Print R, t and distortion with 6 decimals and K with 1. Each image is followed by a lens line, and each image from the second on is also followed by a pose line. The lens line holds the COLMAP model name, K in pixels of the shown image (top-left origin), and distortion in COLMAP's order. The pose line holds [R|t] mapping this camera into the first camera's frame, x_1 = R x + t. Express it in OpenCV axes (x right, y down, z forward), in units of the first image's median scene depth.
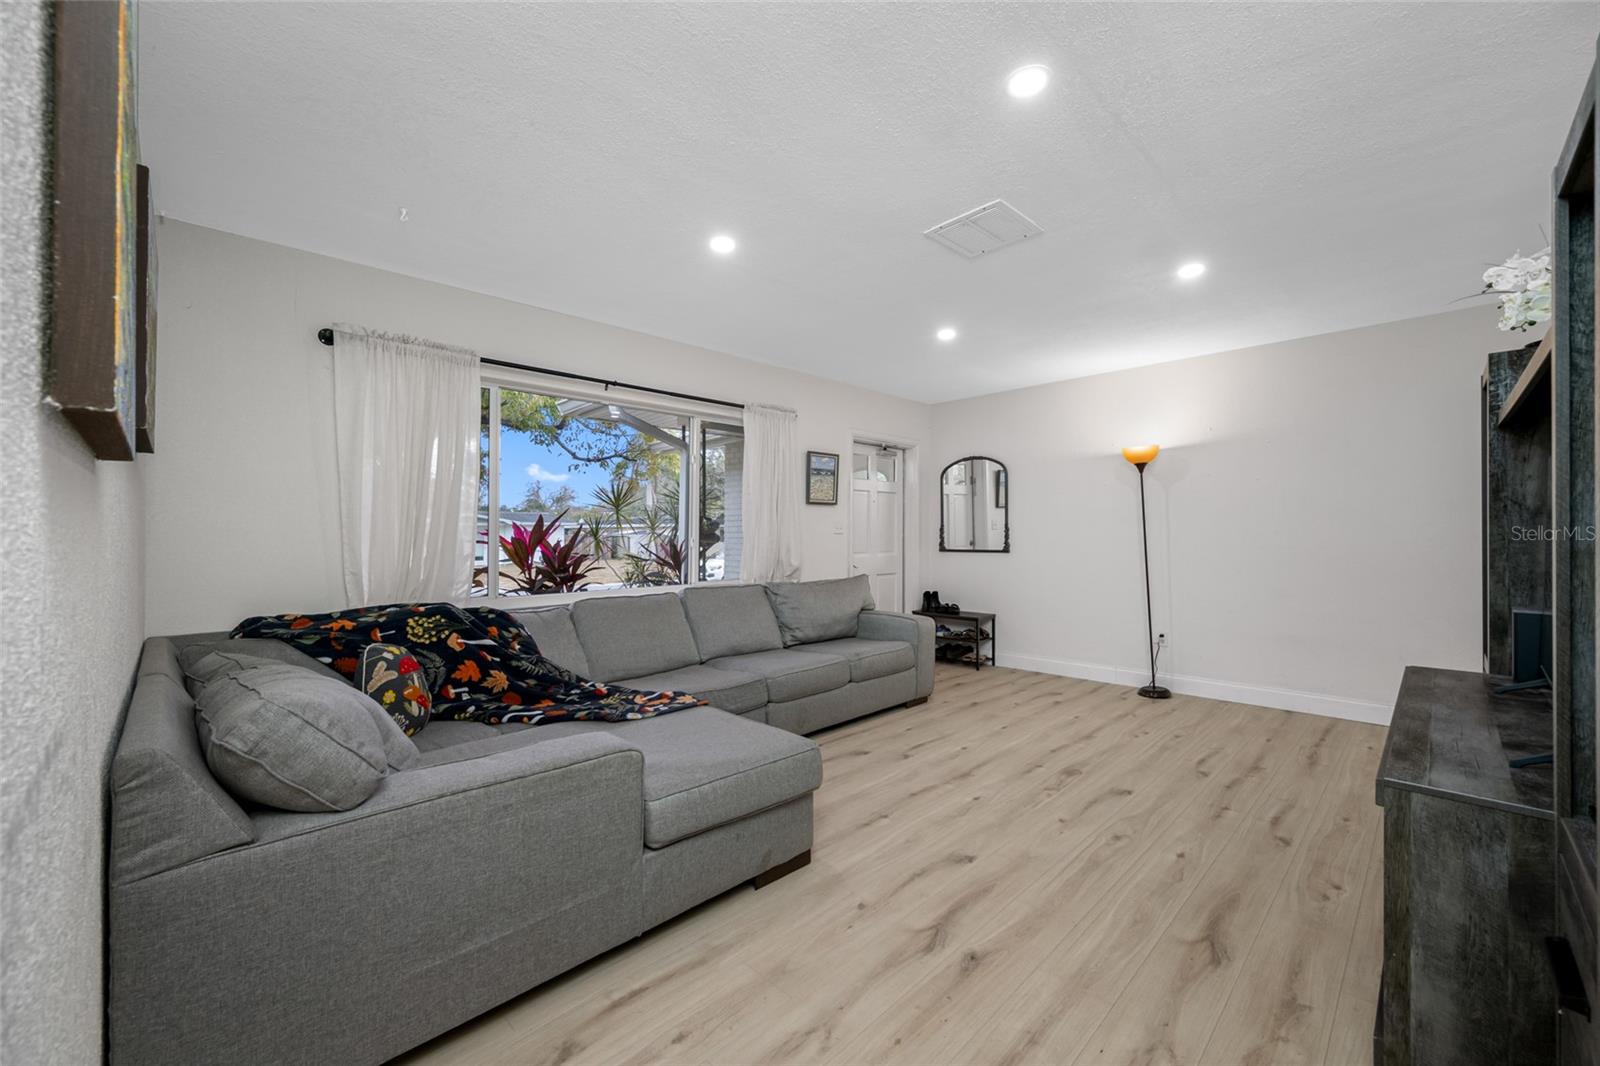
lens RADIAL K [[639.1, 0, 800.4], [0, 639.1, 539.4], [0, 0, 1]] dist [0.000187, 0.000215]
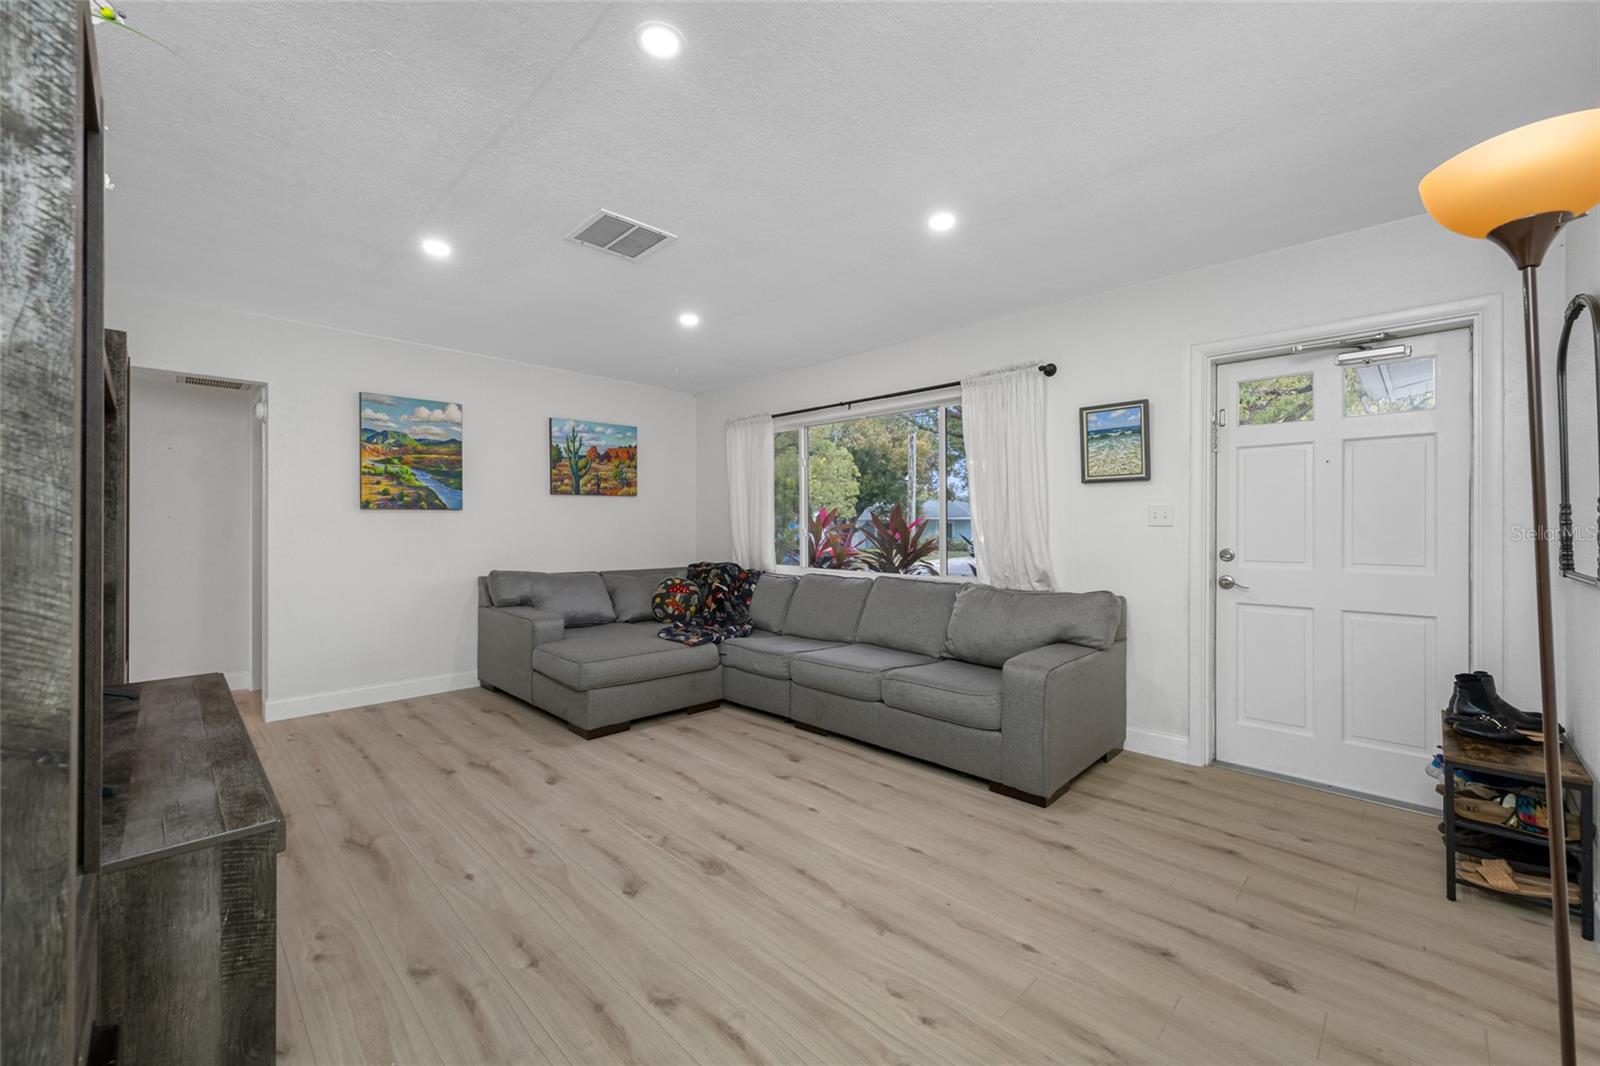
lens RADIAL K [[630.2, 0, 798.8], [0, 630.2, 526.6], [0, 0, 1]] dist [0.001762, -0.000139]
pose [[0.007401, 0.006145, -0.999954, 1.135909], [-0.007099, 0.999956, 0.006092, -0.015987], [0.999947, 0.007054, 0.007444, 1.104343]]
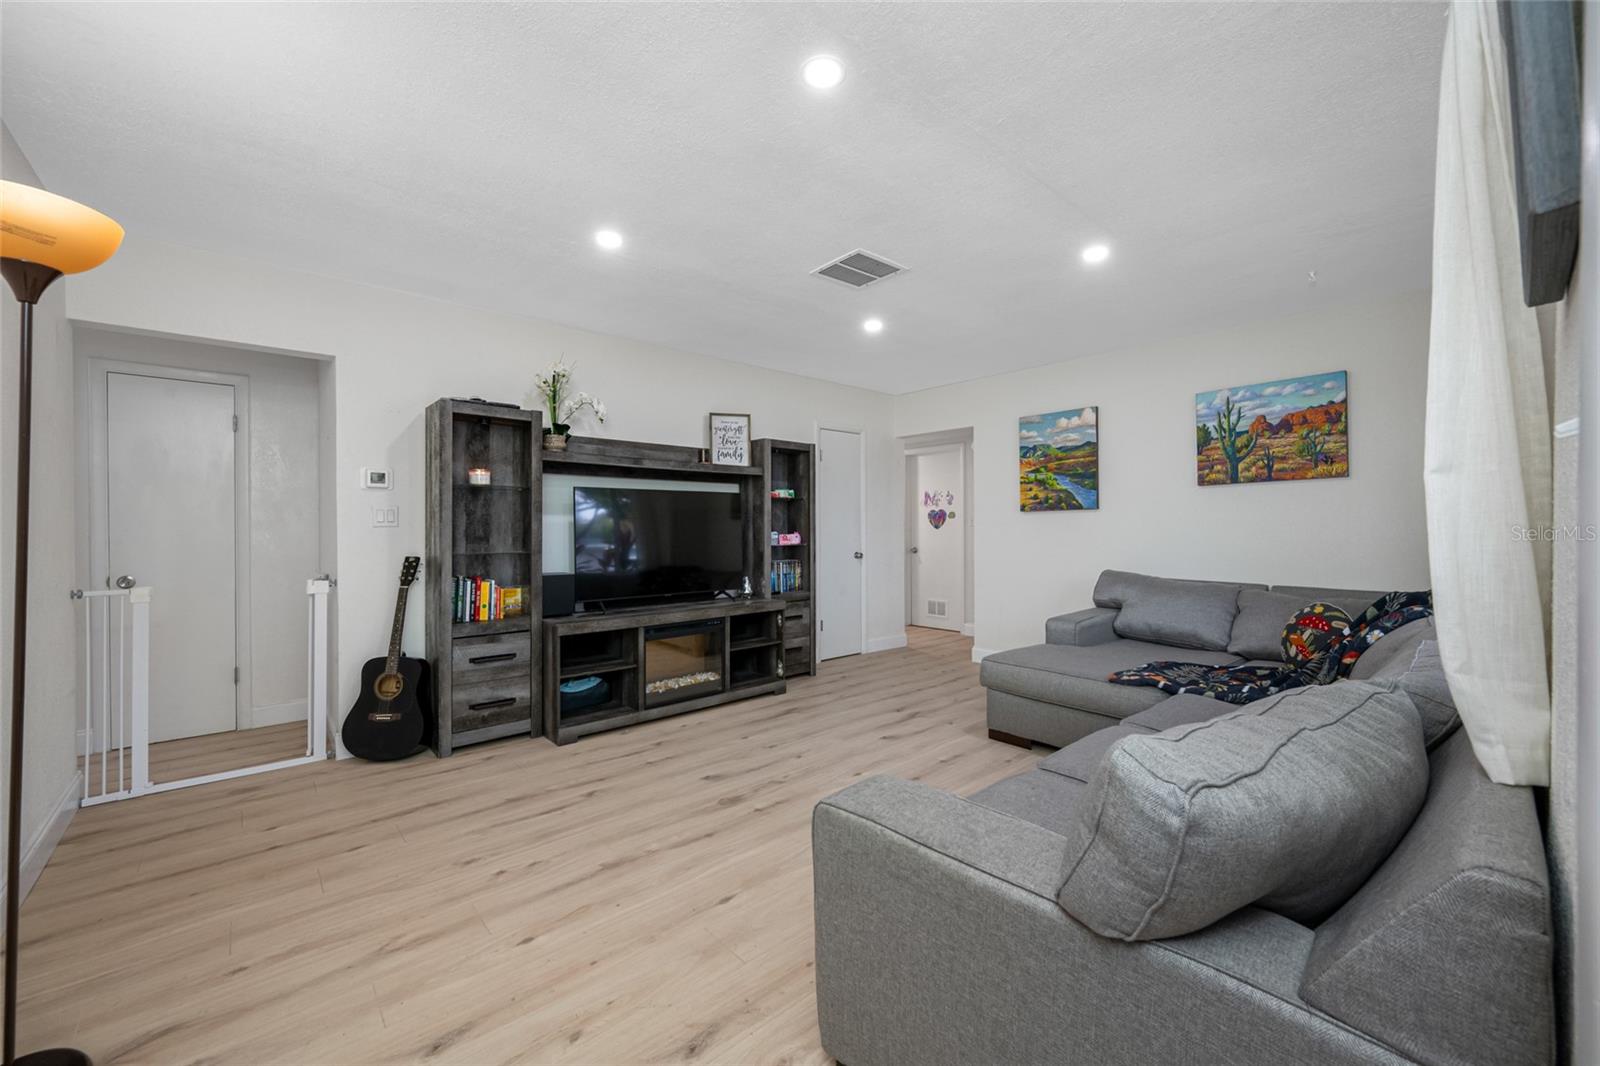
lens RADIAL K [[630.2, 0, 798.8], [0, 630.2, 526.6], [0, 0, 1]] dist [0.001762, -0.000139]
pose [[-0.998495, 0.011273, 0.053663, 0.286180], [0.011432, 0.999931, 0.002652, -0.010119], [-0.053630, 0.003261, -0.998556, 1.879866]]
